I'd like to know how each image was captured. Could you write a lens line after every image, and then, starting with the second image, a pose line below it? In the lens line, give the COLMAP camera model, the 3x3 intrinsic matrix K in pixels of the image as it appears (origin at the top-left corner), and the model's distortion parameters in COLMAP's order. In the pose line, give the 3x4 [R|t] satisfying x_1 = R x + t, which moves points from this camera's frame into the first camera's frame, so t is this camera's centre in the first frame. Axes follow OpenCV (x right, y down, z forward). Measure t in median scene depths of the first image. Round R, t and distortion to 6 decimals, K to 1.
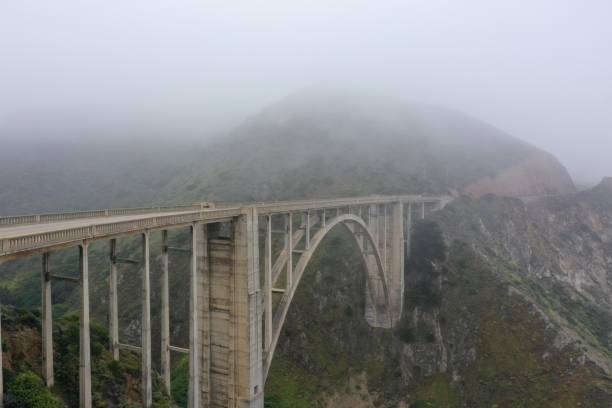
lens RADIAL K [[468.3, 0, 306.0], [0, 468.3, 204.0], [0, 0, 1]] dist [-0.004502, -0.000186]
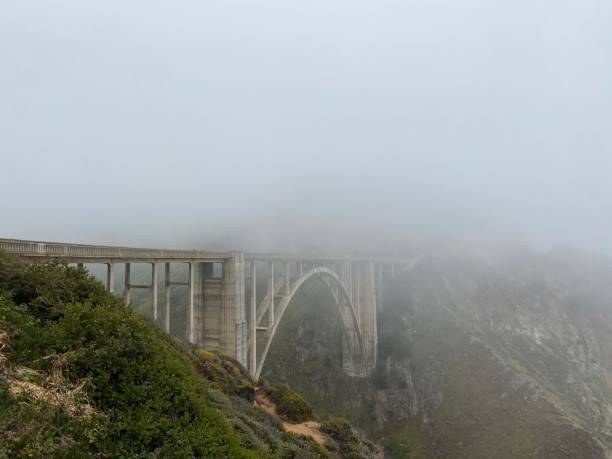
lens RADIAL K [[449.7, 0, 306.0], [0, 449.7, 229.5], [0, 0, 1]] dist [0.010841, -0.004781]
pose [[0.999504, -0.008256, 0.030384, 0.011560], [0.011585, 0.993742, -0.111095, 0.040922], [-0.029276, 0.111392, 0.993345, -0.088061]]
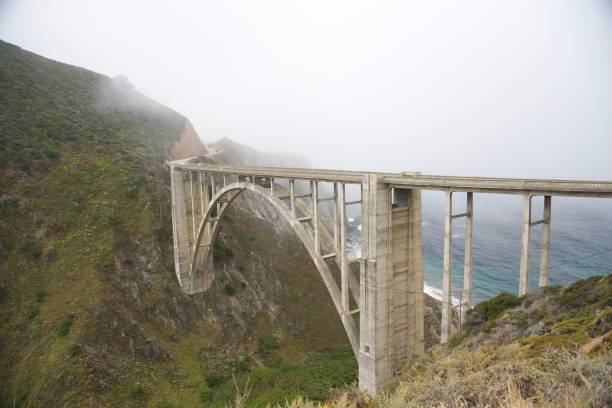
lens RADIAL K [[458.9, 0, 297.9], [0, 458.9, 215.5], [0, 0, 1]] dist [-0.089767, 0.002162]
pose [[0.499408, -0.177456, 0.847998, -0.588228], [0.080286, 0.984066, 0.158647, -0.042886], [-0.862639, -0.011147, 0.505698, 0.348353]]
